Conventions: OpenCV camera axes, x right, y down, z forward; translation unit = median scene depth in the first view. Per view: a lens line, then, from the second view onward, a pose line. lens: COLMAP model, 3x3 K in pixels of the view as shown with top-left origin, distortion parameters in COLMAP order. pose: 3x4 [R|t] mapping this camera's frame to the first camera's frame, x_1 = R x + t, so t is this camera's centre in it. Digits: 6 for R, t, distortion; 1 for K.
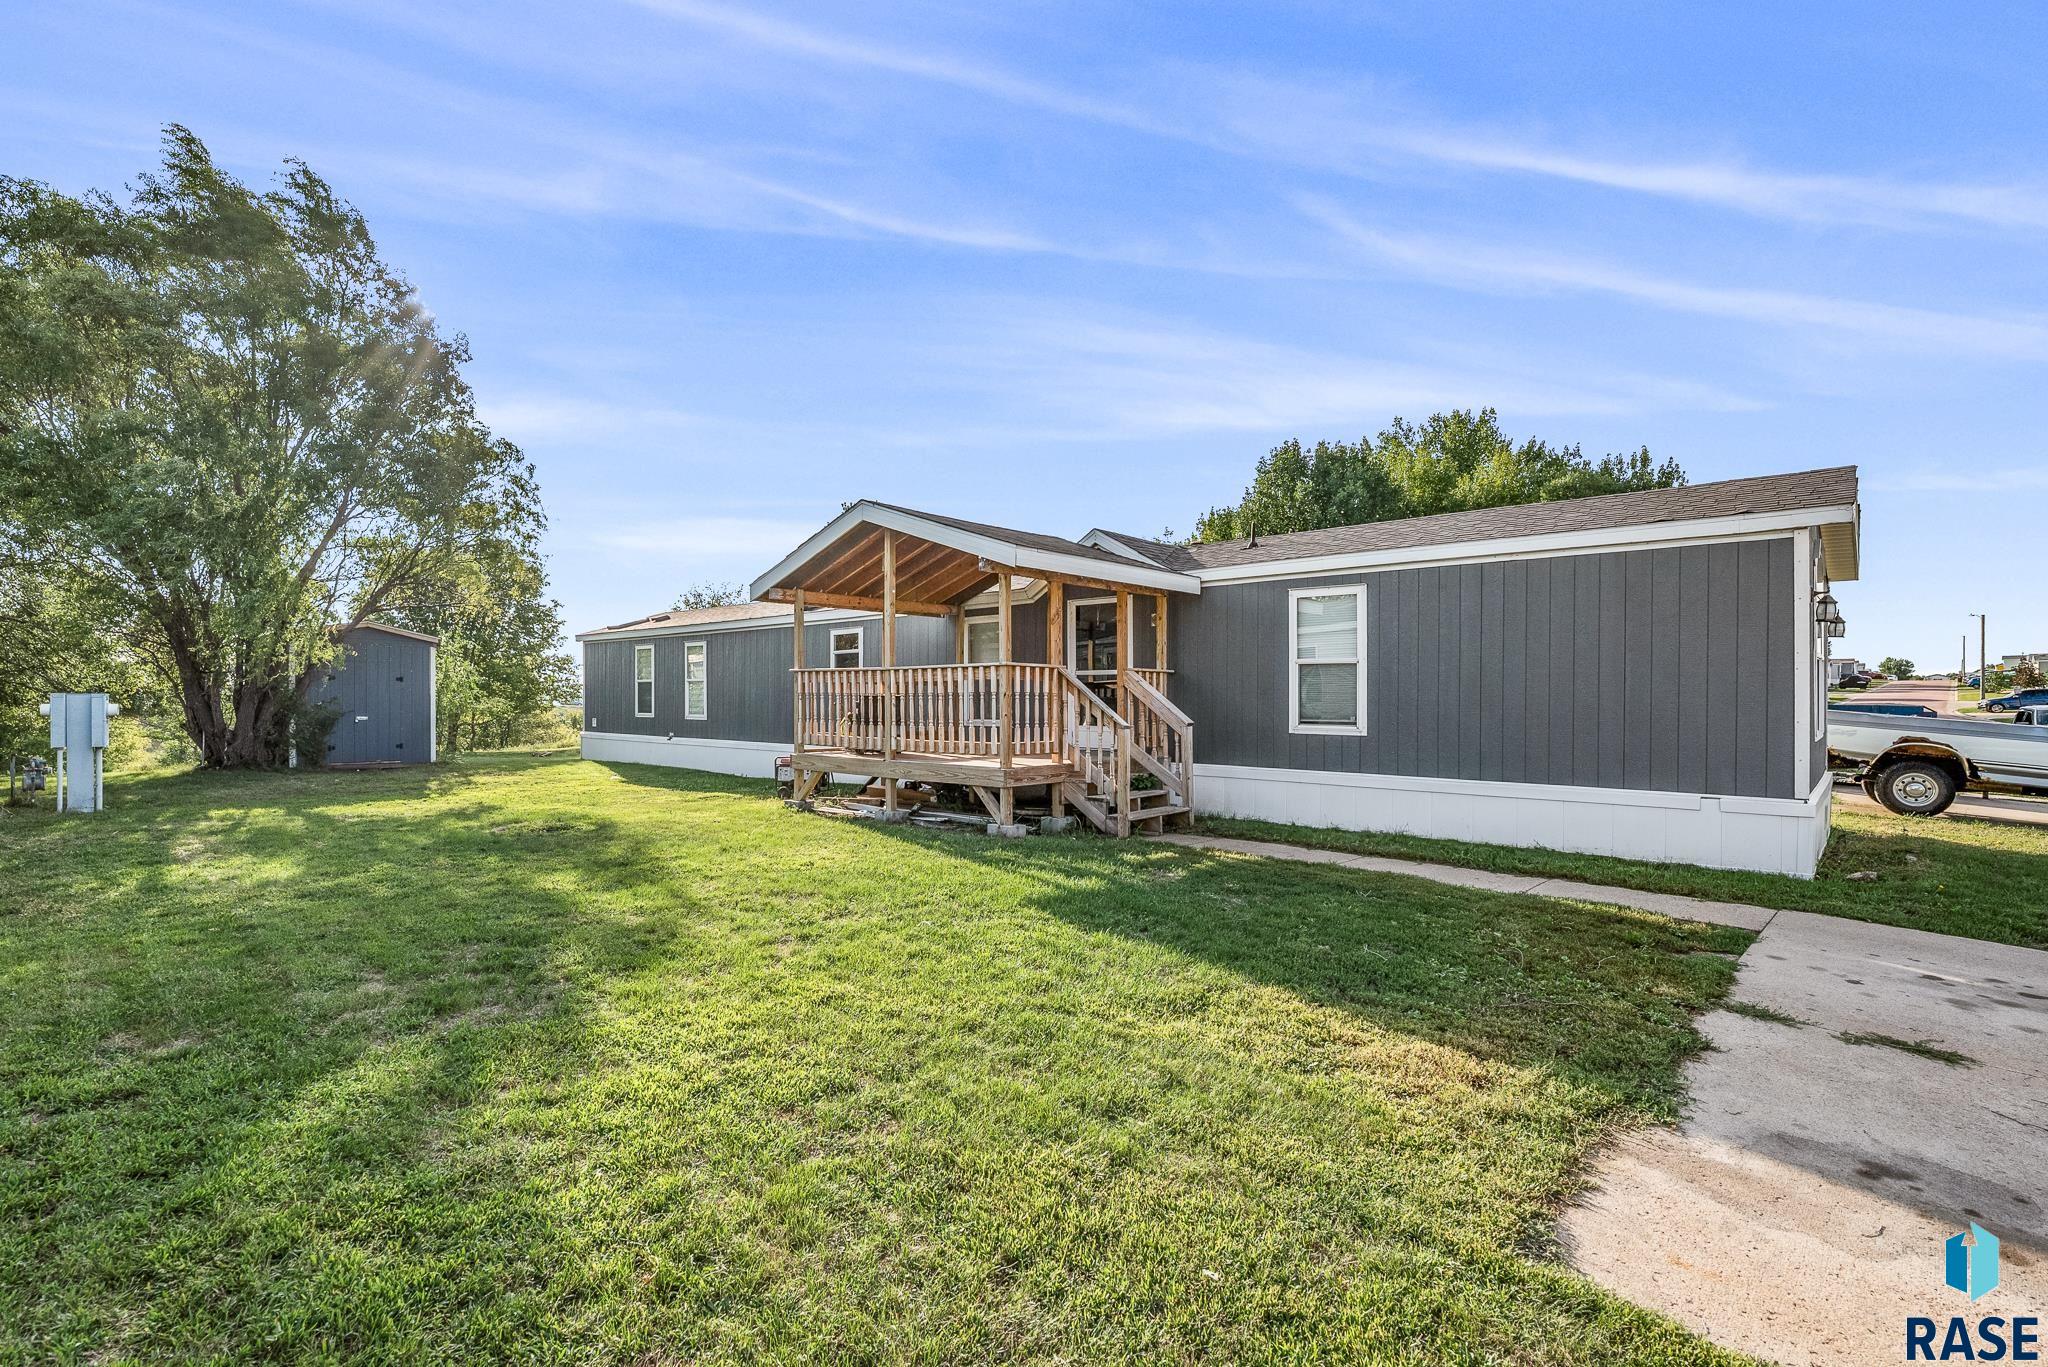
lens RADIAL K [[911.7, 0, 1023.9], [0, 911.7, 689.3], [0, 0, 1]] dist [-0.003887, -0.000572]
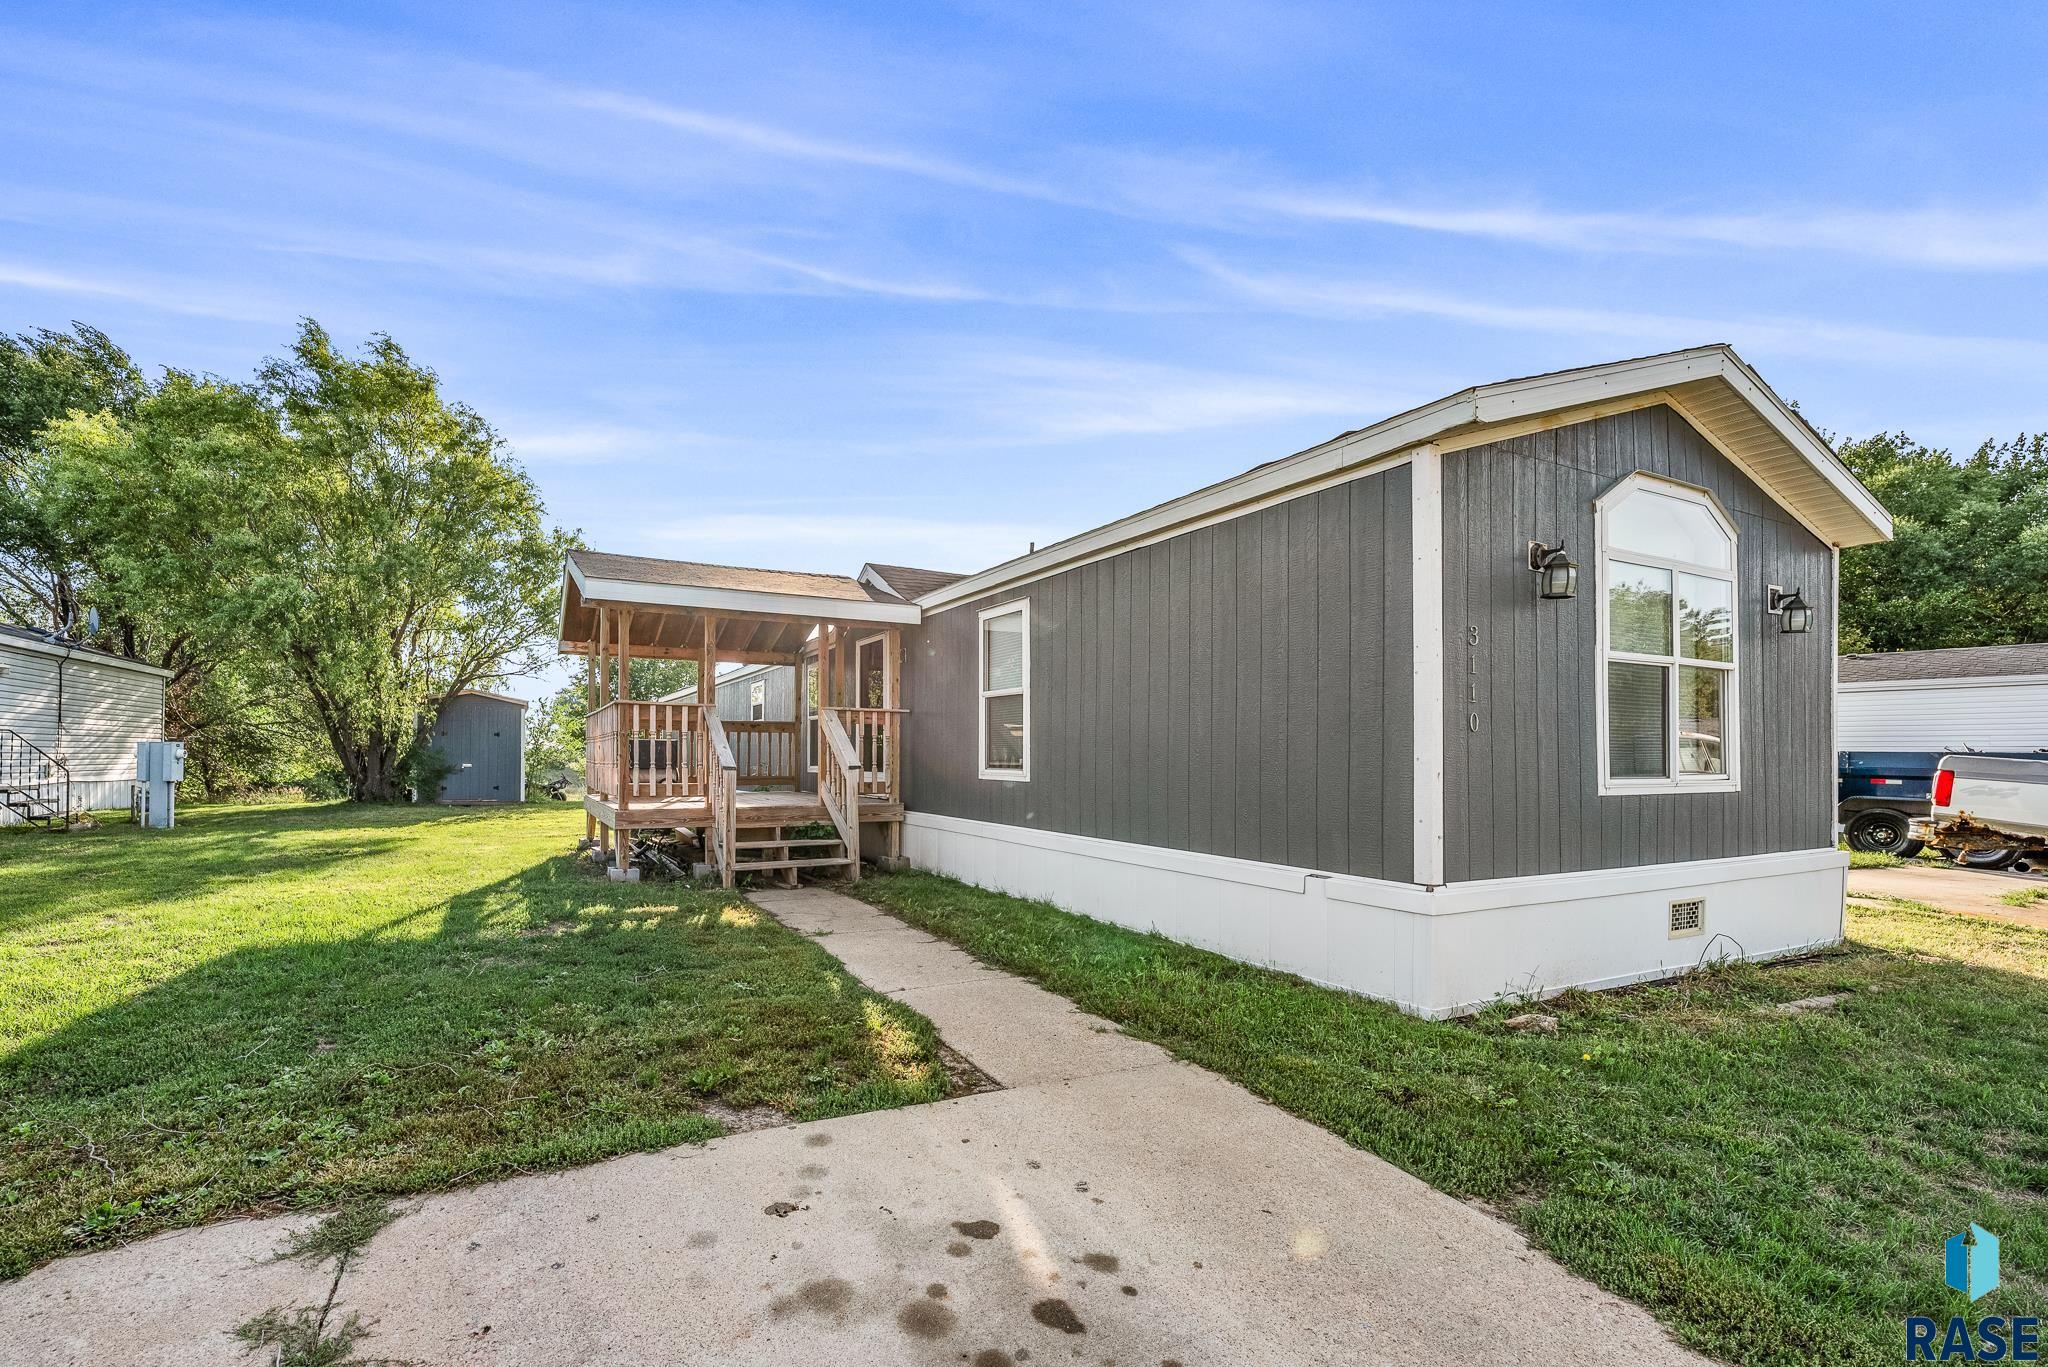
lens RADIAL K [[830.4, 0, 1024.4], [0, 830.4, 736.3], [0, 0, 1]] dist [0.000696, 0.000155]
pose [[0.937959, -0.008712, -0.346636, 0.604755], [0.001970, 0.999802, -0.019798, 0.023720], [0.346740, 0.017887, 0.937791, 0.284158]]
